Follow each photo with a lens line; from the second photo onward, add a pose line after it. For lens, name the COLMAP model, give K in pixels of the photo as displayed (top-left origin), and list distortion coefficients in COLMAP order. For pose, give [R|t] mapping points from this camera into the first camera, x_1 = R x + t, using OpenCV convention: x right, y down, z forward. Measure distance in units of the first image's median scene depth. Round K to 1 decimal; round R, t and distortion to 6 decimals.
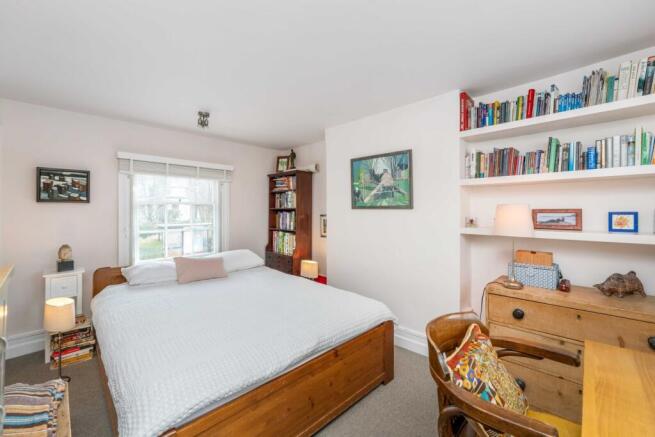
lens RADIAL K [[269.5, 0, 329.4], [0, 269.5, 214.4], [0, 0, 1]] dist [0.001491, -0.000208]
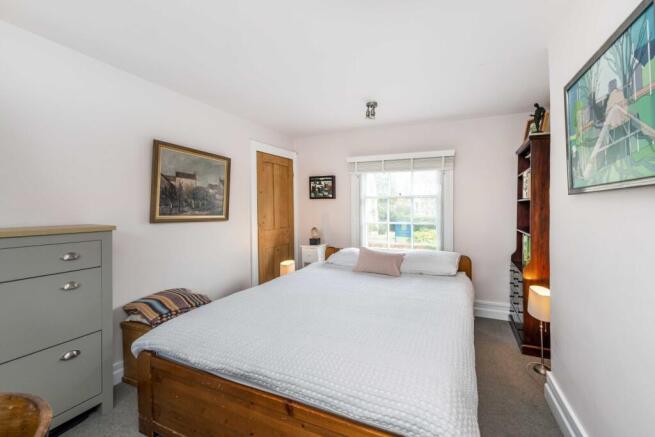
lens RADIAL K [[269.5, 0, 330.0], [0, 269.5, 215.0], [0, 0, 1]] dist [0.001491, -0.000208]
pose [[0.372898, 0.025441, -0.927524, 0.396192], [-0.011689, 0.999674, 0.022721, 0.009083], [0.927799, 0.002369, 0.373073, 0.494798]]
